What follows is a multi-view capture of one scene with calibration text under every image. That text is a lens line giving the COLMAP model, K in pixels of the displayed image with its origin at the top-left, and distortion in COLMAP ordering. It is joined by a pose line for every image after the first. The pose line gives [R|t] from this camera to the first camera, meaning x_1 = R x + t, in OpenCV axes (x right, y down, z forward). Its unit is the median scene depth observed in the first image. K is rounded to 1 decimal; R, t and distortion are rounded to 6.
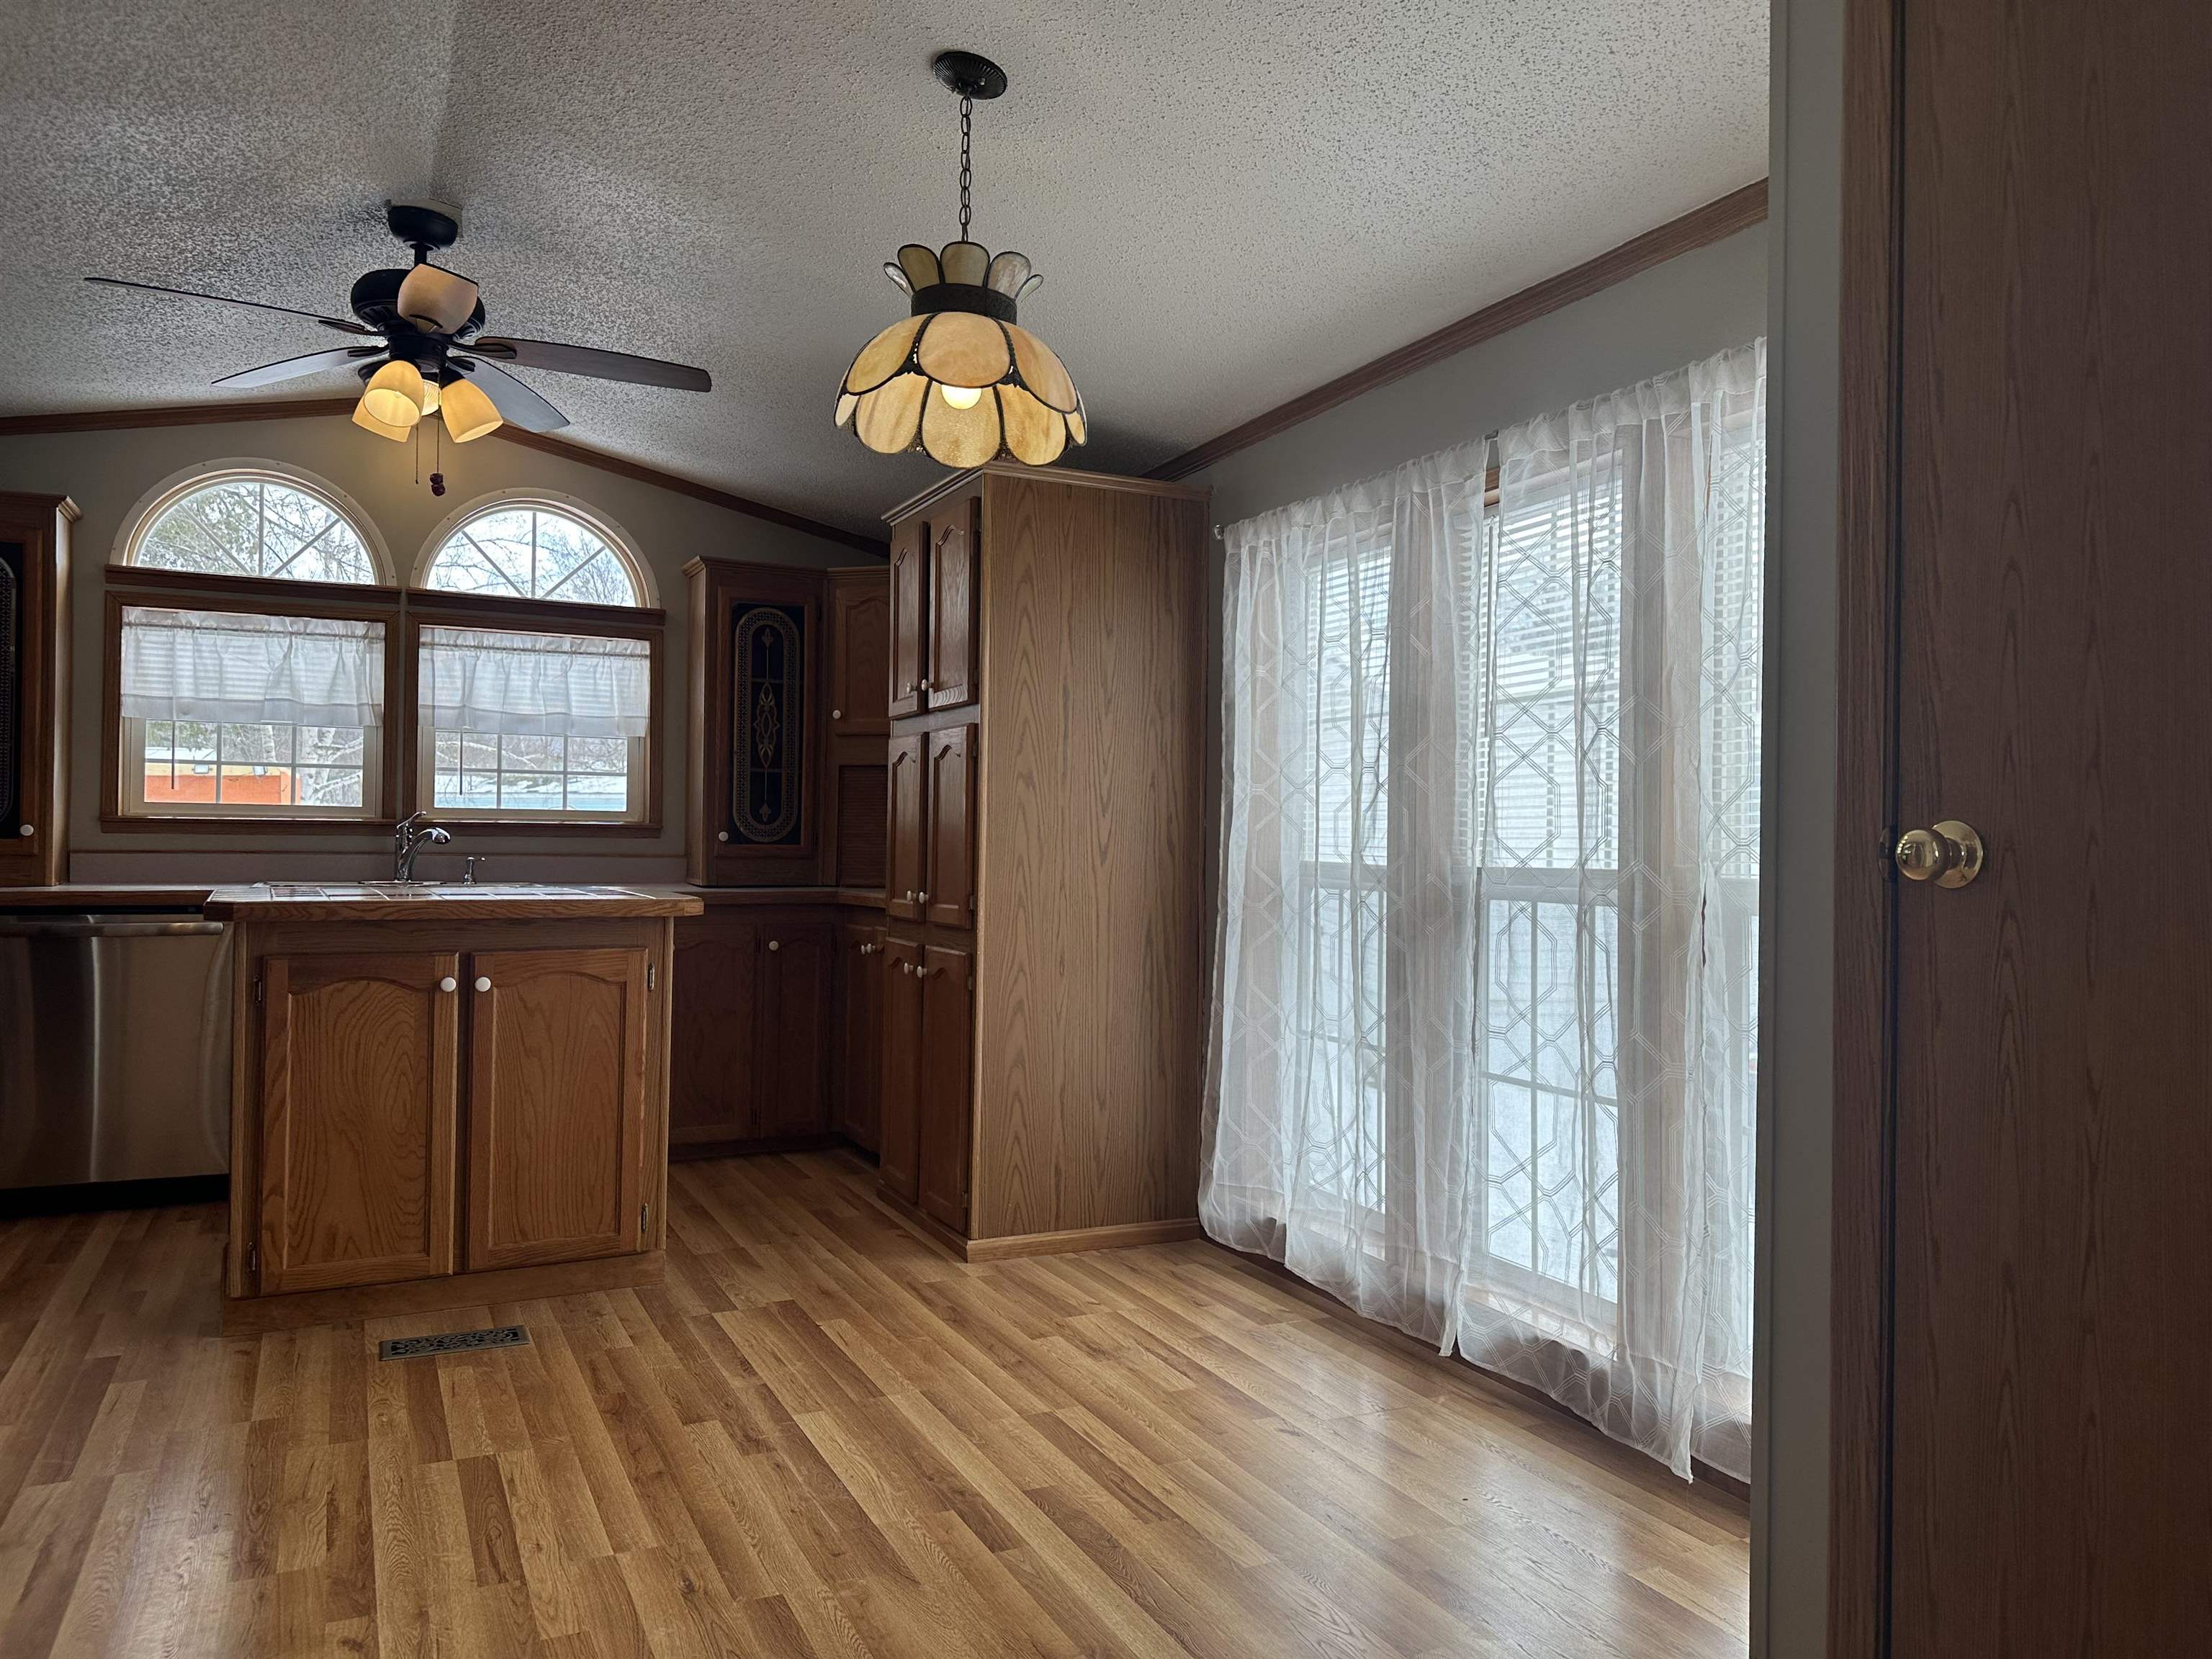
lens RADIAL K [[1543.7, 0, 1106.9], [0, 1543.7, 854.3], [0, 0, 1]] dist [0.072910, -0.095664]
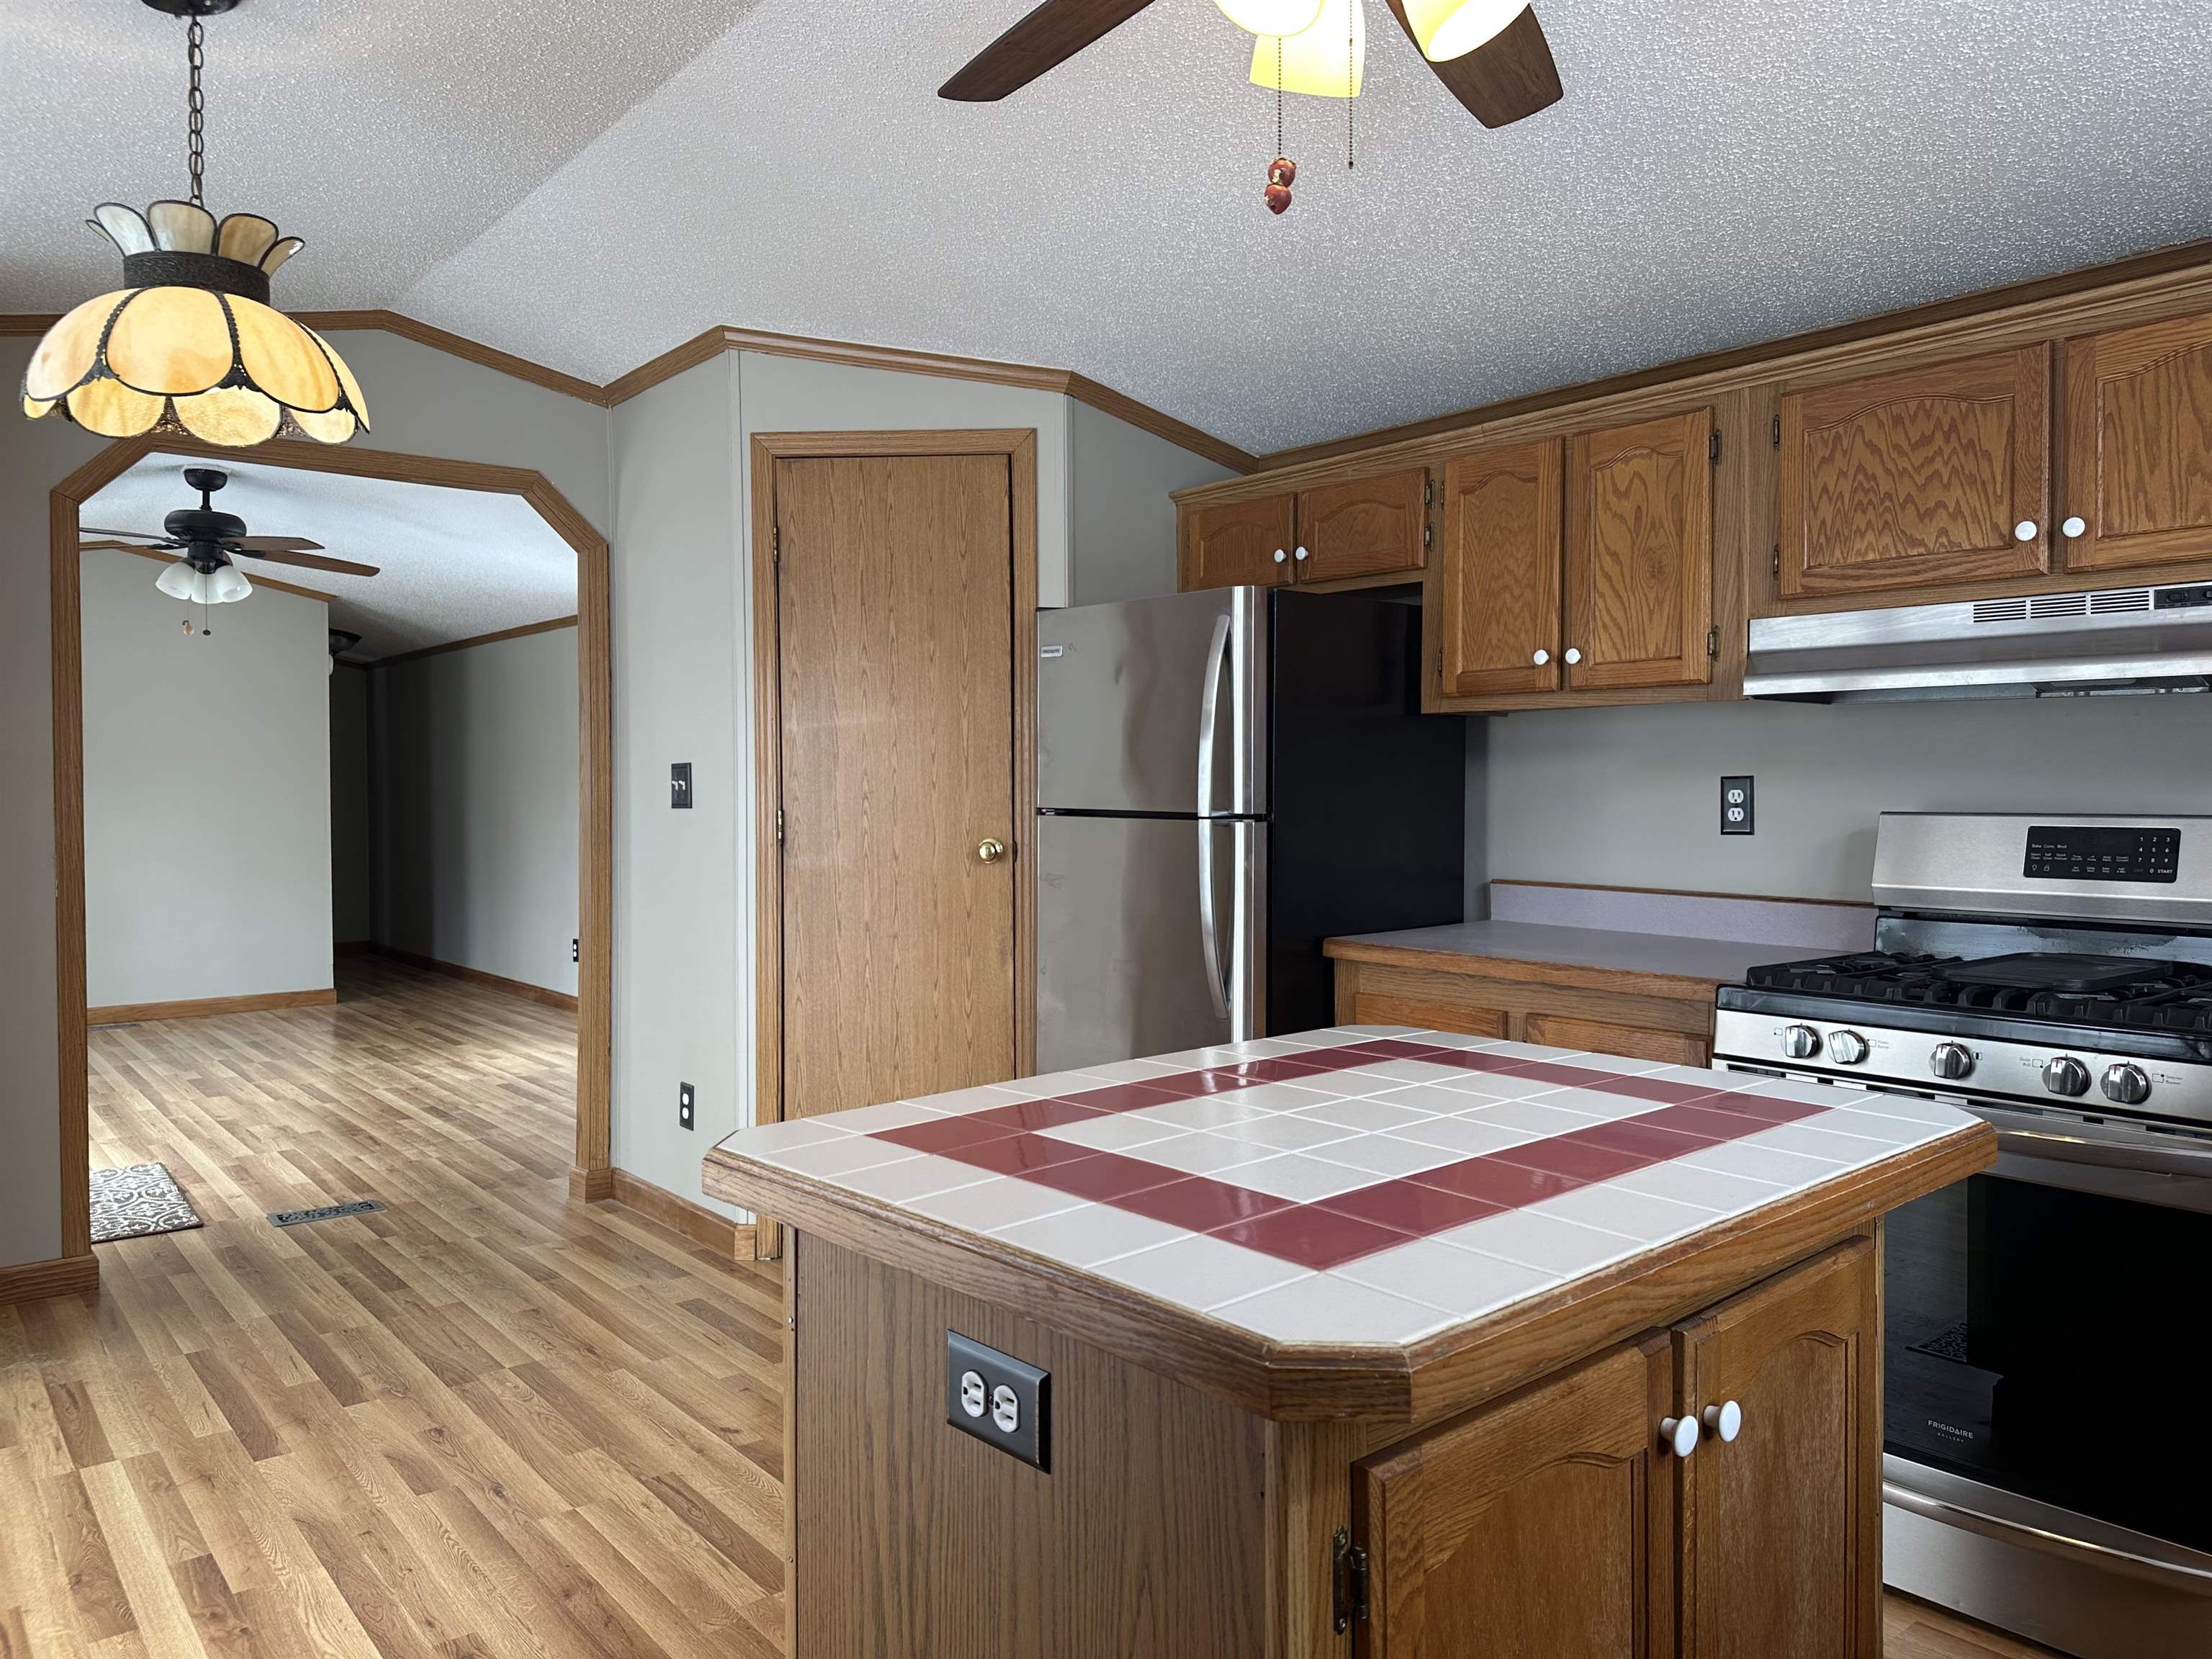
lens RADIAL K [[1543.7, 0, 1112.1], [0, 1543.7, 824.4], [0, 0, 1]] dist [0.072910, -0.095664]
pose [[-0.972529, -0.008396, -0.232632, -0.296237], [-0.015227, 0.999503, 0.027585, -0.066526], [0.232285, 0.030369, -0.972174, 1.523363]]
